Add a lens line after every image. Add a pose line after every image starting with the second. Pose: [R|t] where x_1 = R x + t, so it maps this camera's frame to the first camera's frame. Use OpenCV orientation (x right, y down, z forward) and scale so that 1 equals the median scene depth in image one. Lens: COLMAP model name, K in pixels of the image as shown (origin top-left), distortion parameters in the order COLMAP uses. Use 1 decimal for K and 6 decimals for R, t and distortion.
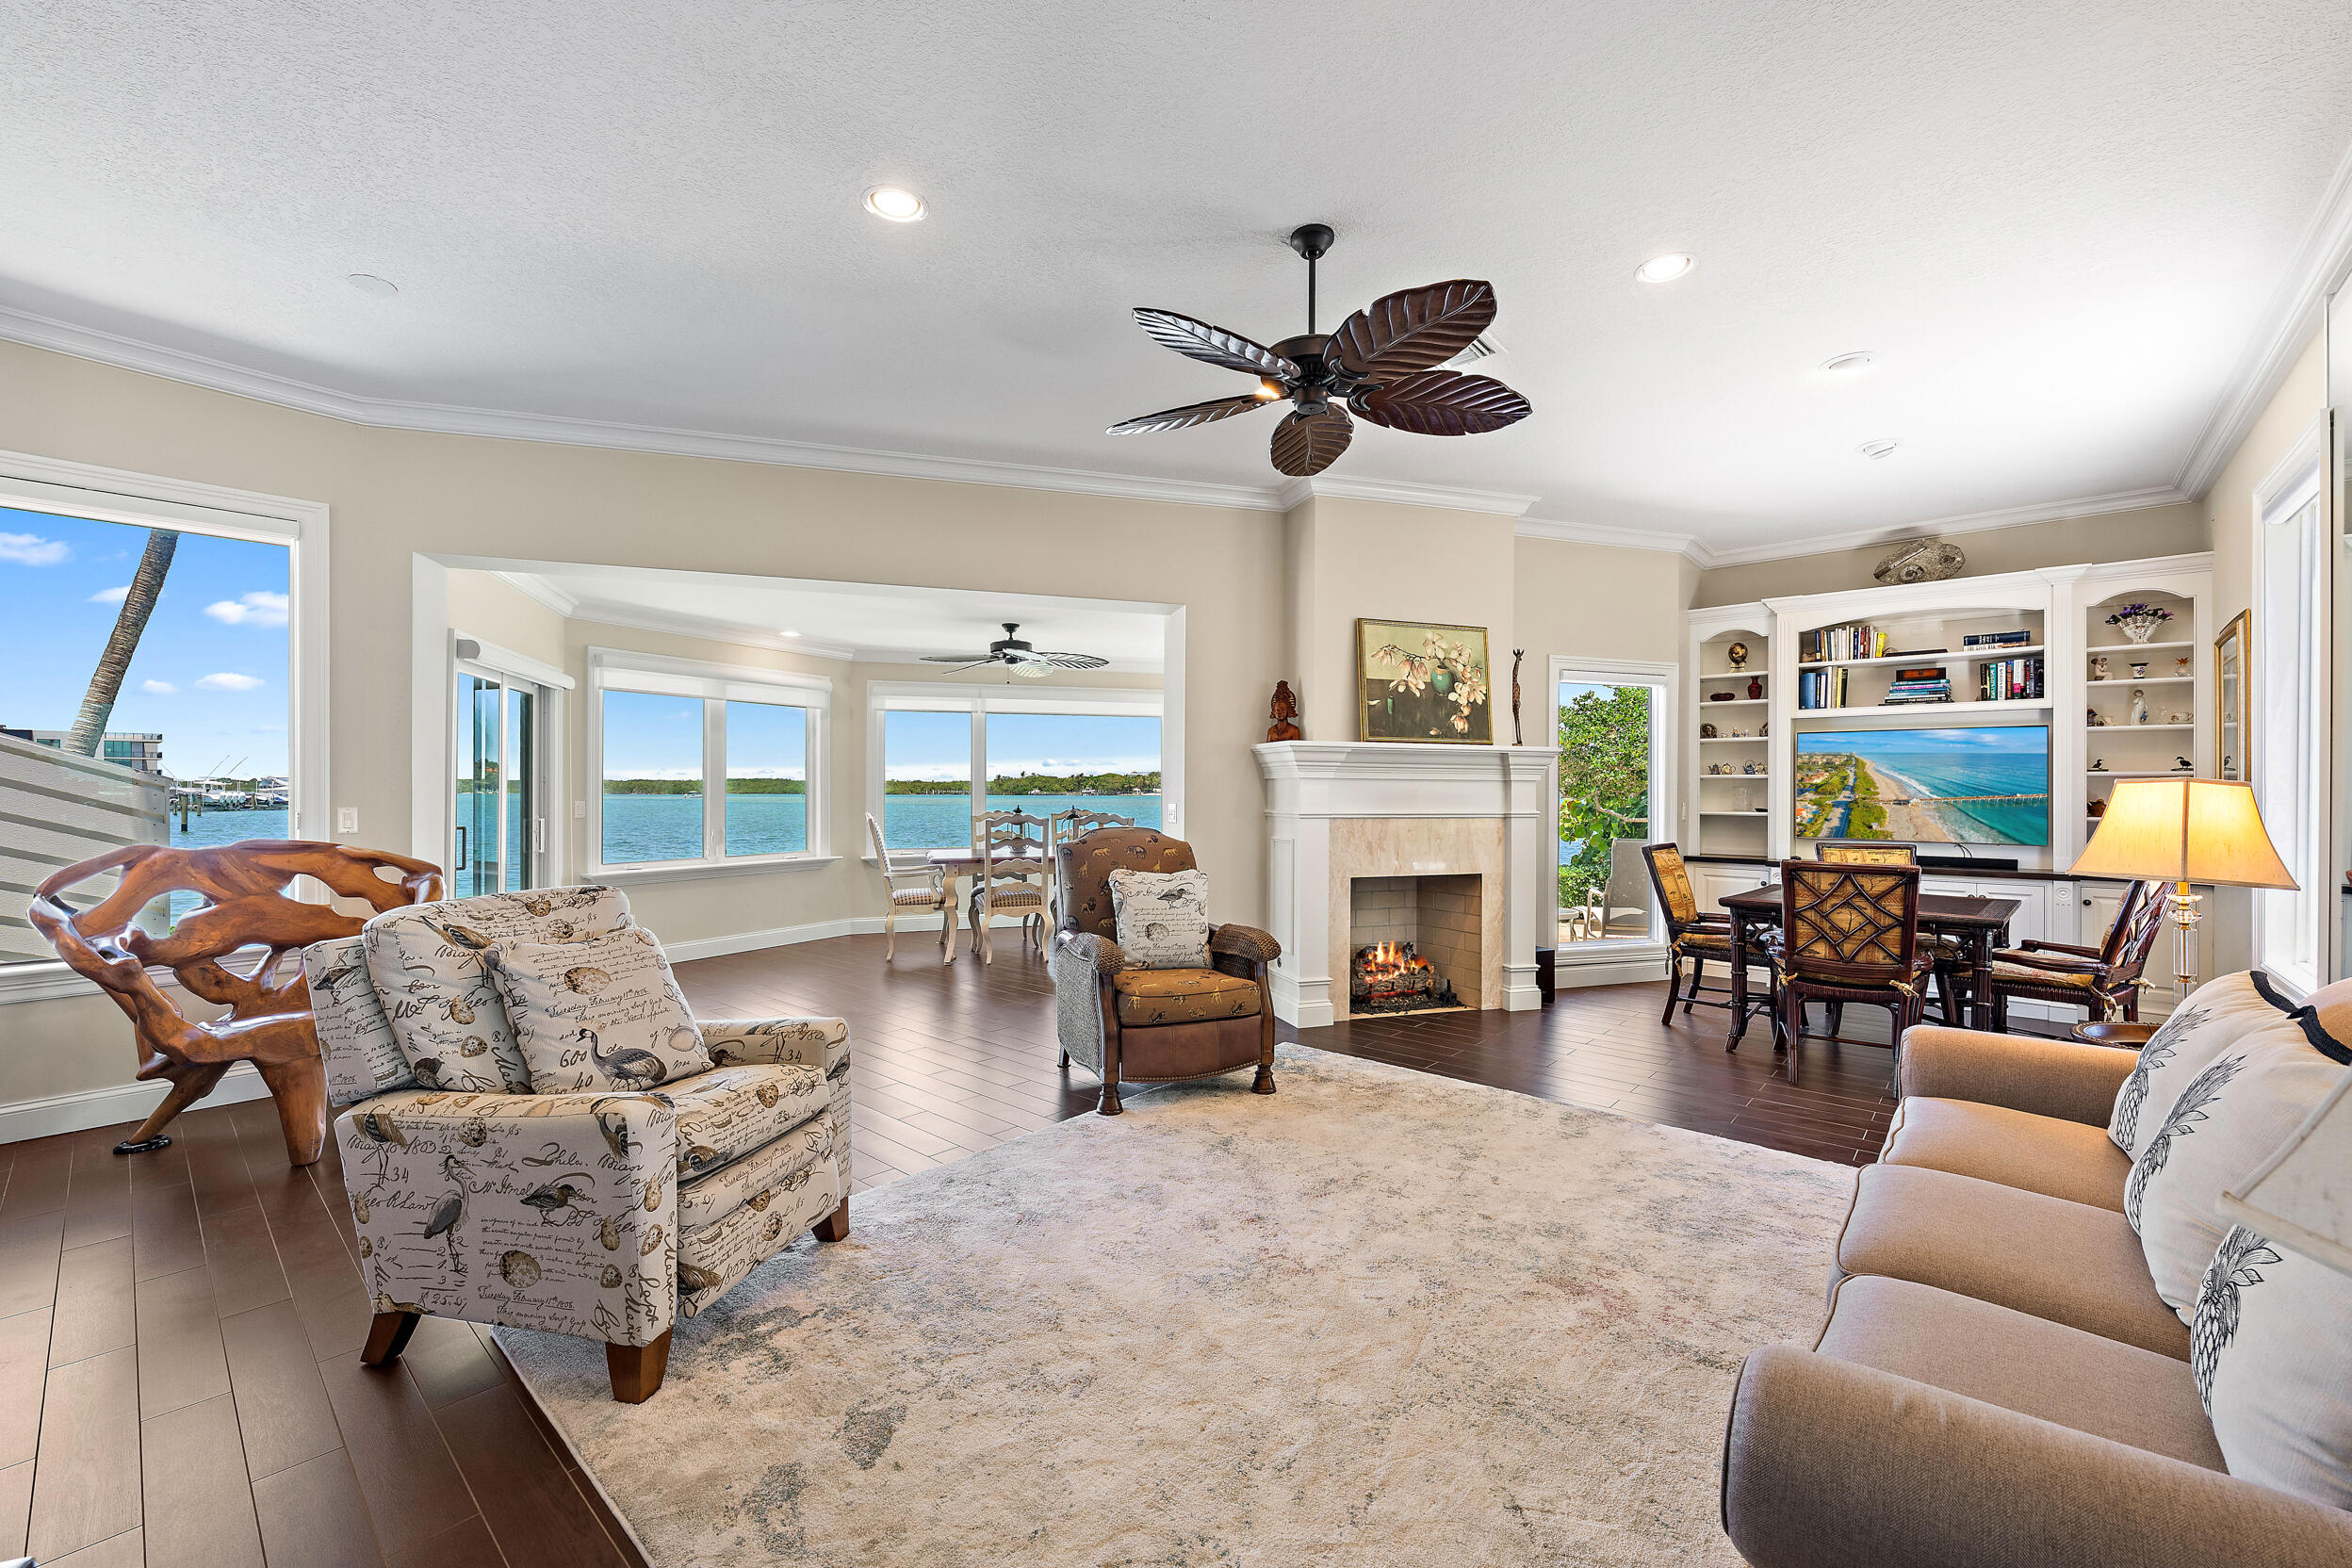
lens RADIAL K [[945.1, 0, 1176.0], [0, 945.1, 784.0], [0, 0, 1]] dist [0.000021, -0.000138]
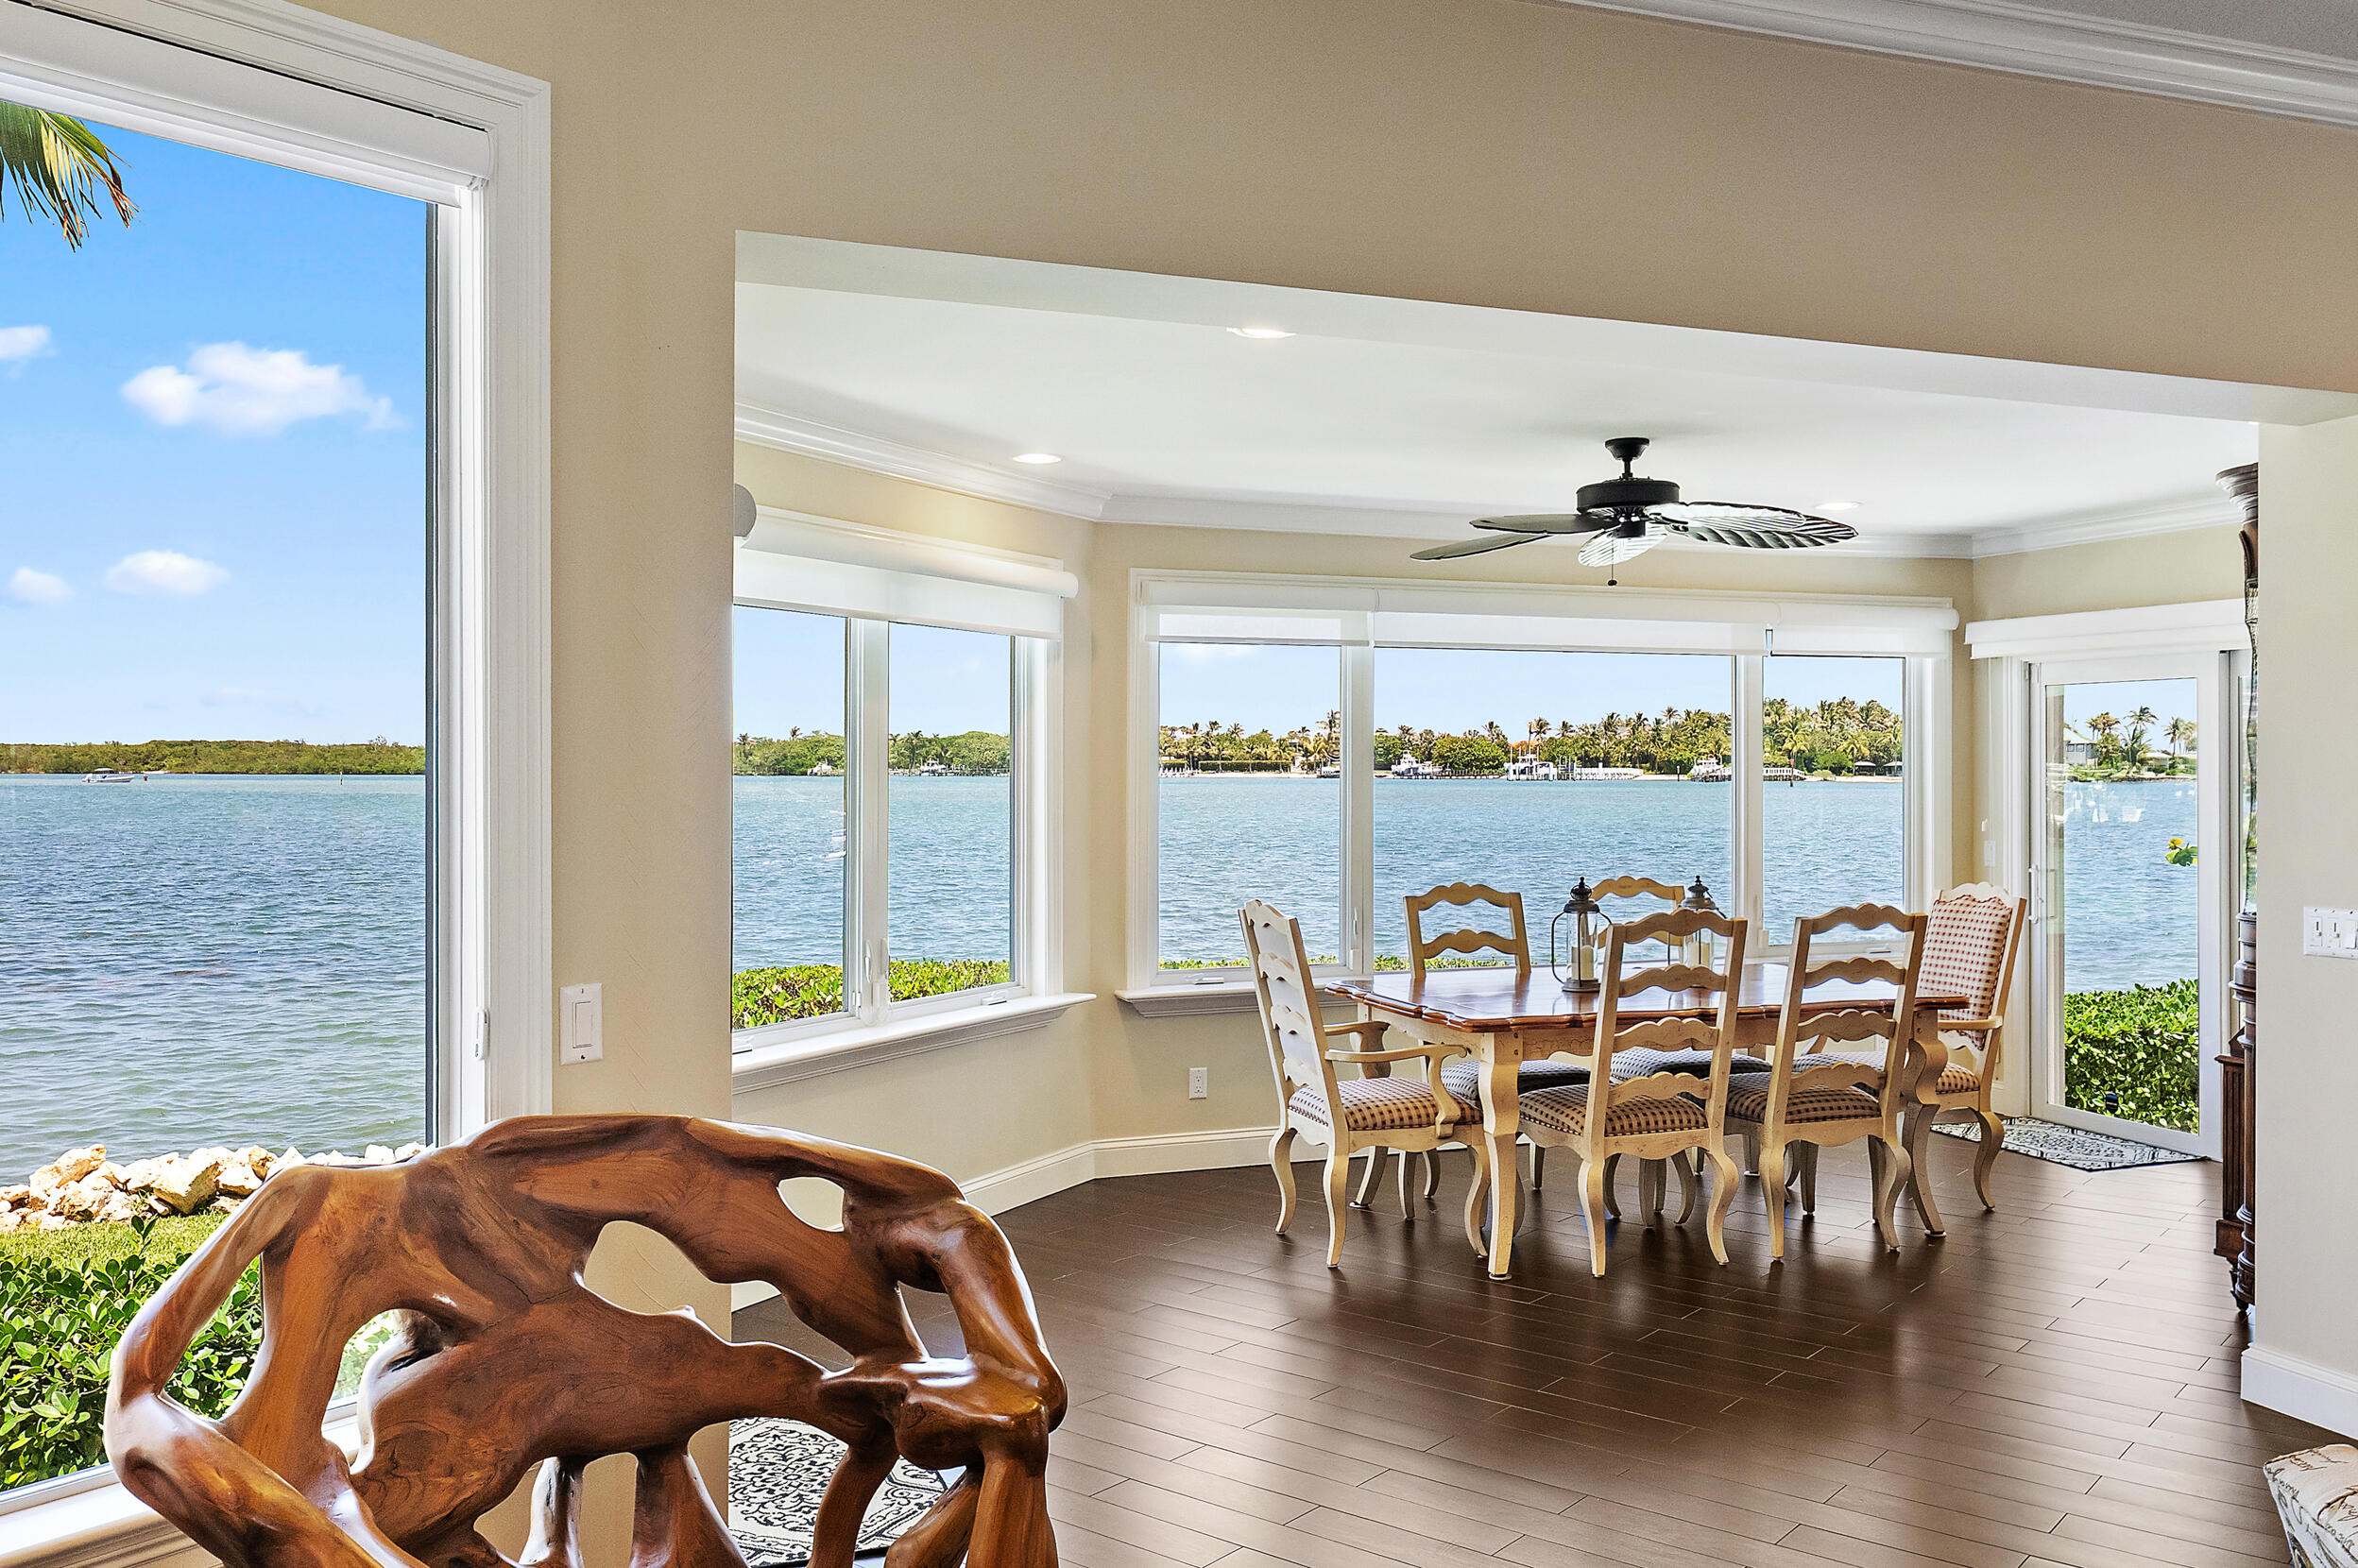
lens RADIAL K [[1926.0, 0, 1192.4], [0, 1926.0, 766.7], [0, 0, 1]] dist [-0.000306, 0.001381]
pose [[0.998974, 0.000733, 0.045290, -0.520927], [-0.001038, 0.999977, 0.006700, -0.043444], [-0.045284, -0.006740, 0.998951, 0.230520]]
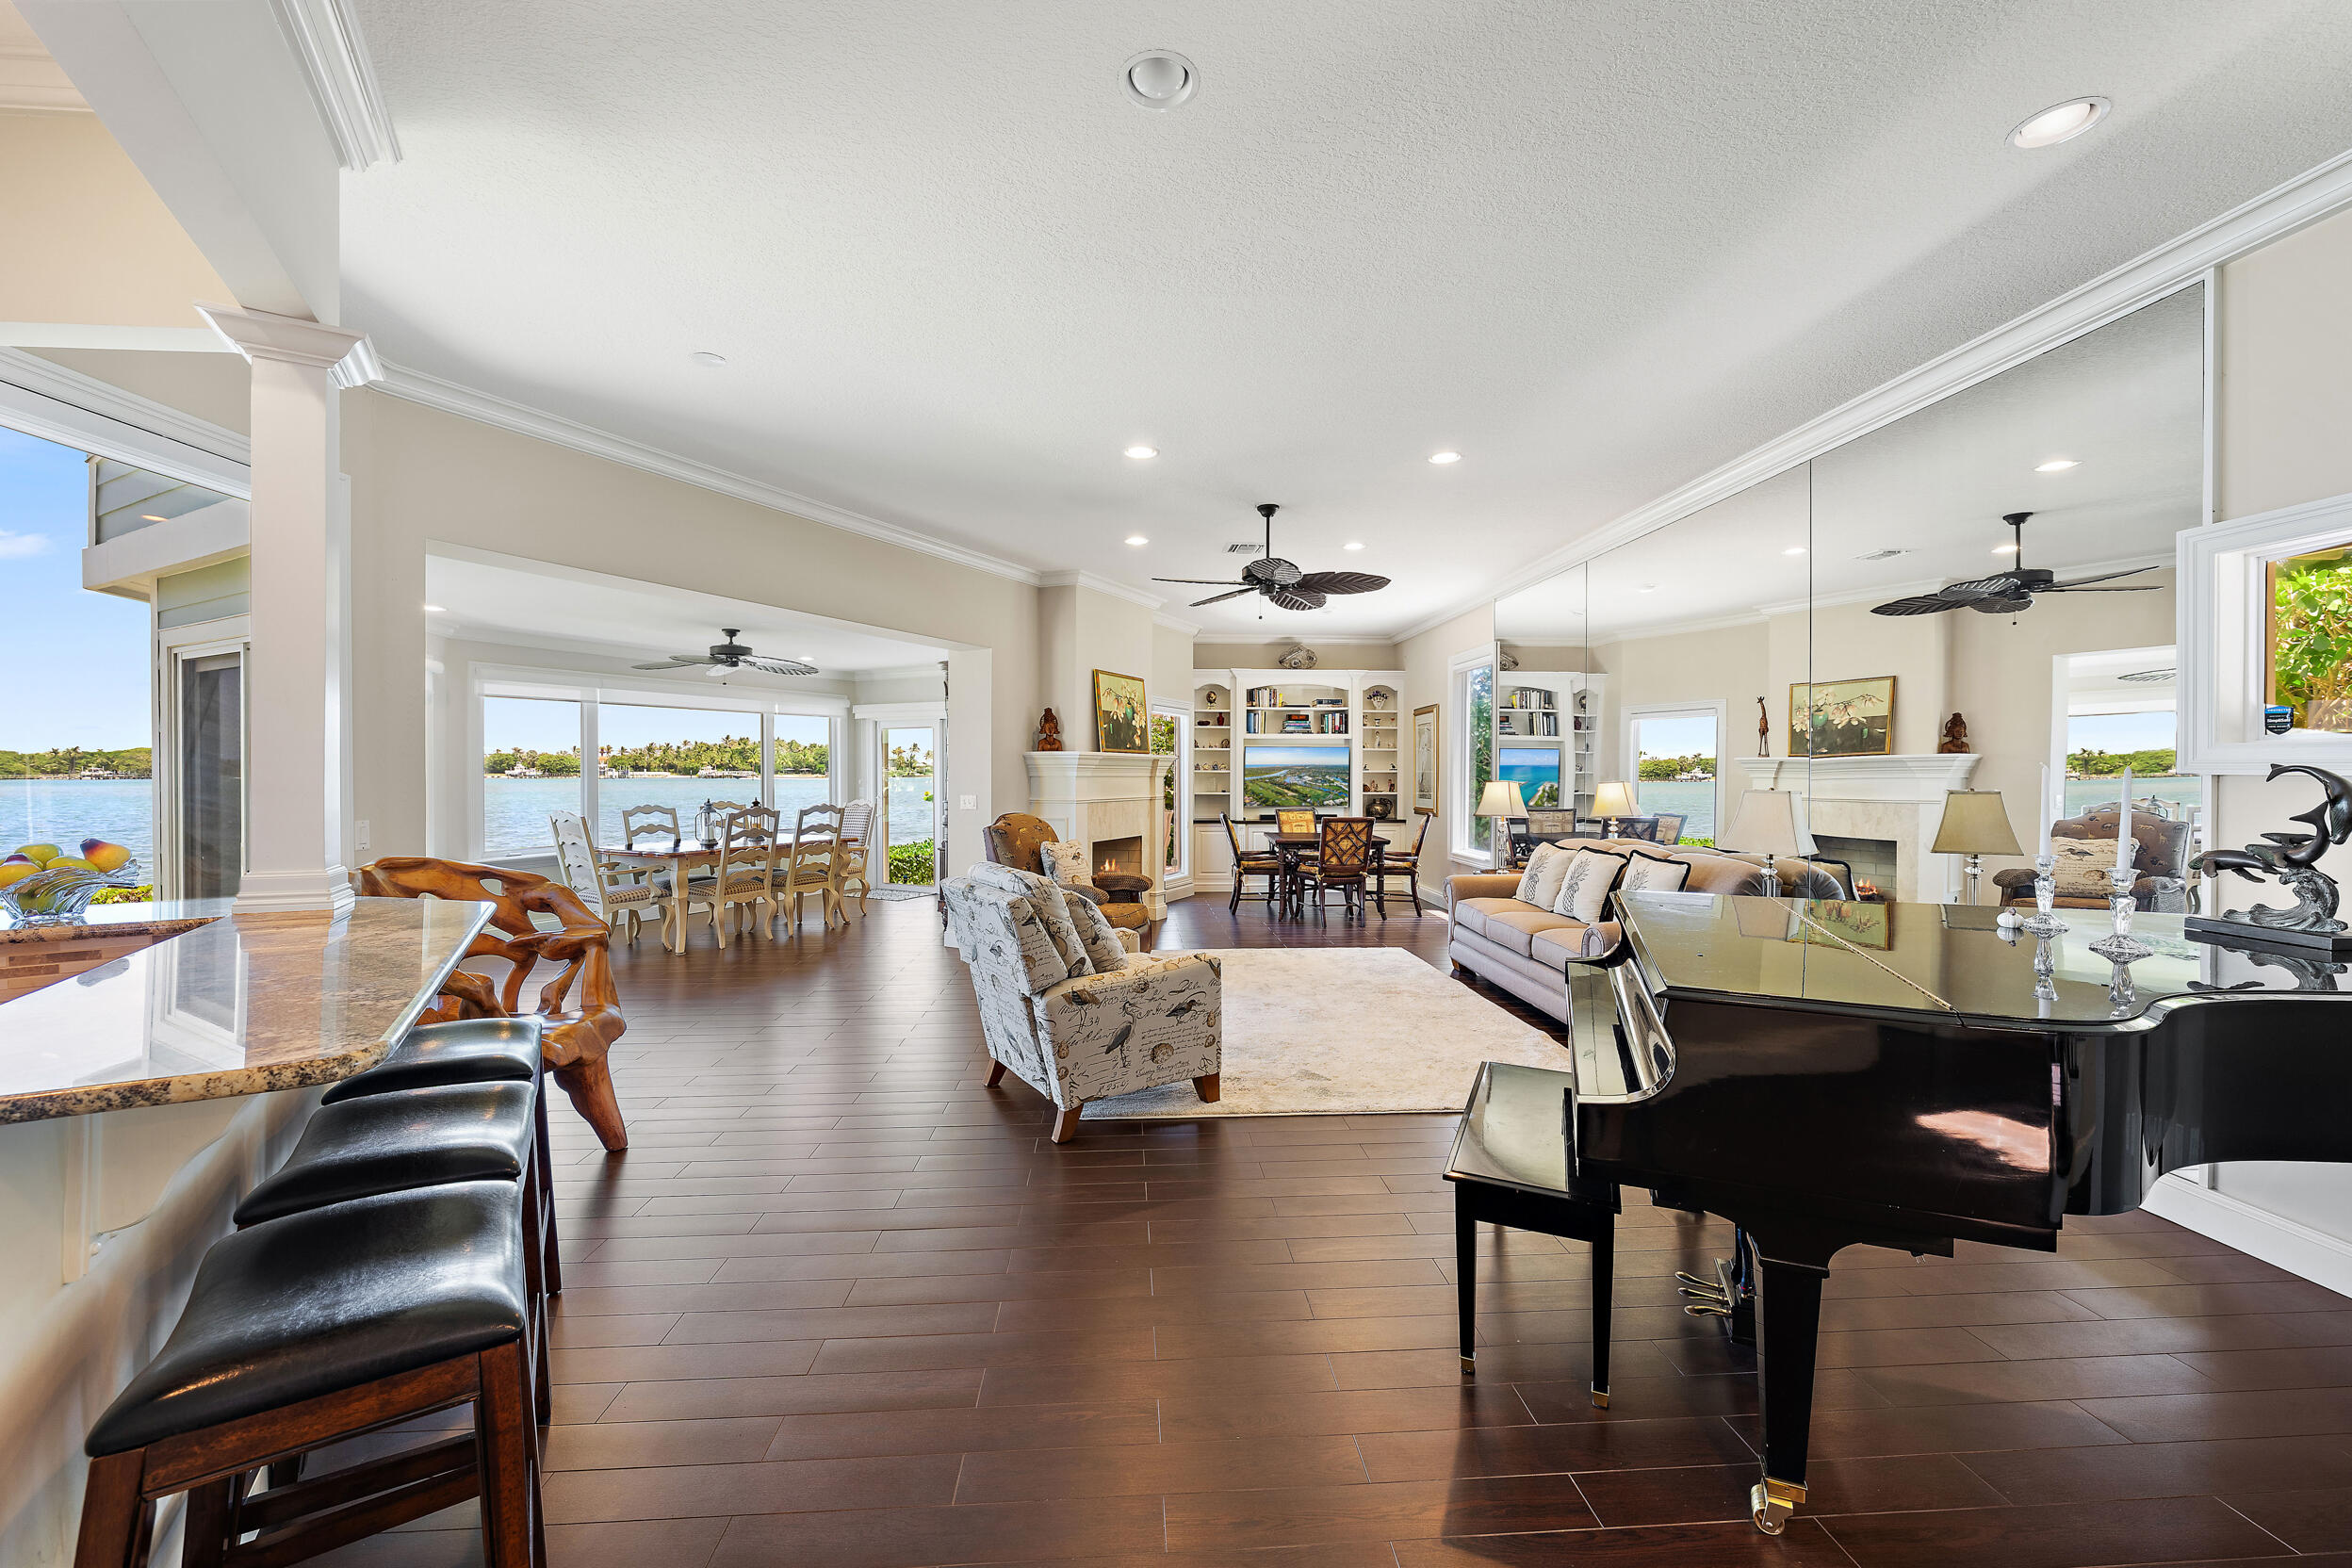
lens RADIAL K [[905.0, 0, 1182.4], [0, 905.0, 770.6], [0, 0, 1]] dist [-0.001701, -0.000304]
pose [[0.702814, -0.001752, 0.711371, -0.708323], [-0.002641, 0.999984, 0.005072, -0.021255], [-0.711369, -0.005444, 0.702798, -0.106743]]
